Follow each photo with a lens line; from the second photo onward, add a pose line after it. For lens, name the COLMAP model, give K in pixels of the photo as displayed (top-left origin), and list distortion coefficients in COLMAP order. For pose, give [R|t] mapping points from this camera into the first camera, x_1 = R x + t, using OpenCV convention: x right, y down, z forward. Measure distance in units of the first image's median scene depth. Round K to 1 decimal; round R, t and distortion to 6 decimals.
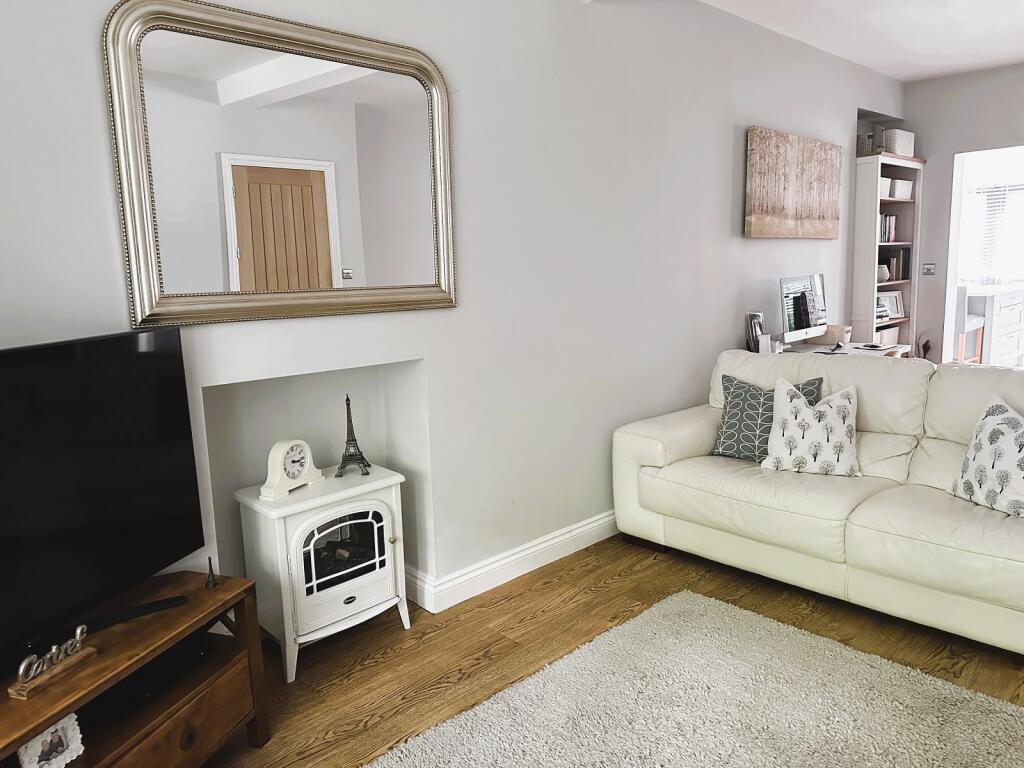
lens RADIAL K [[727.2, 0, 507.4], [0, 727.2, 380.9], [0, 0, 1]] dist [0.052546, -0.058599]
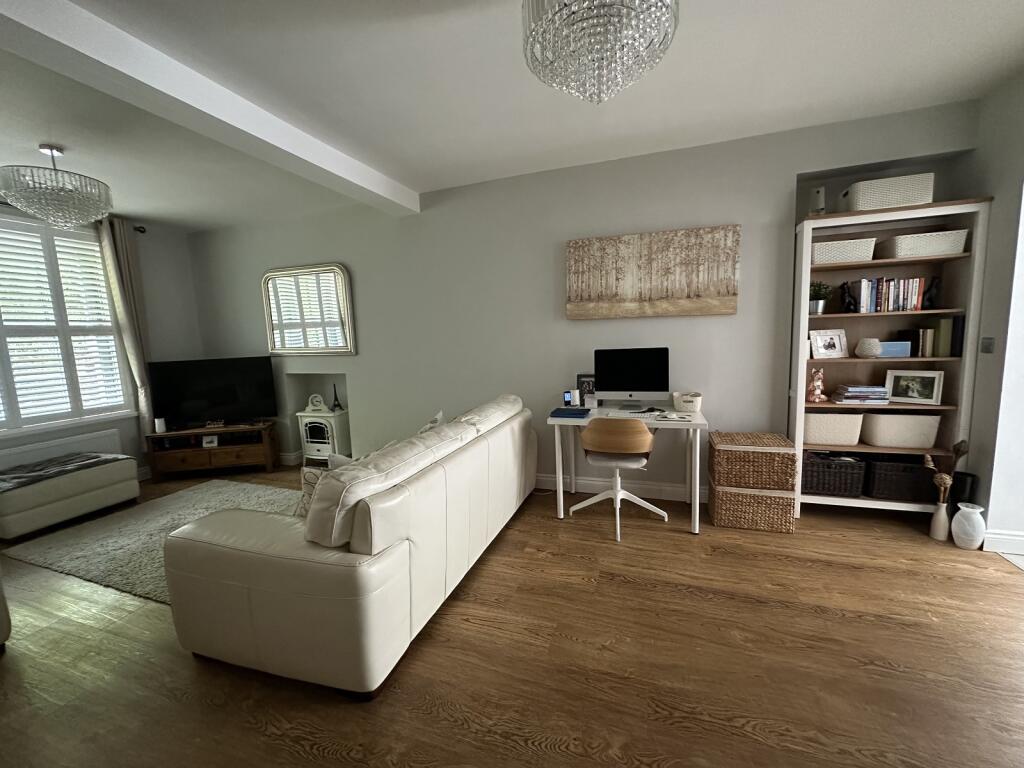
lens RADIAL K [[410.8, 0, 512.6], [0, 410.8, 380.7], [0, 0, 1]] dist [-0.002045, -0.001205]
pose [[0.455887, 0.120829, -0.881798, 0.945798], [-0.116903, 0.990288, 0.075257, -0.121735], [0.882327, 0.068776, 0.465585, 0.525434]]
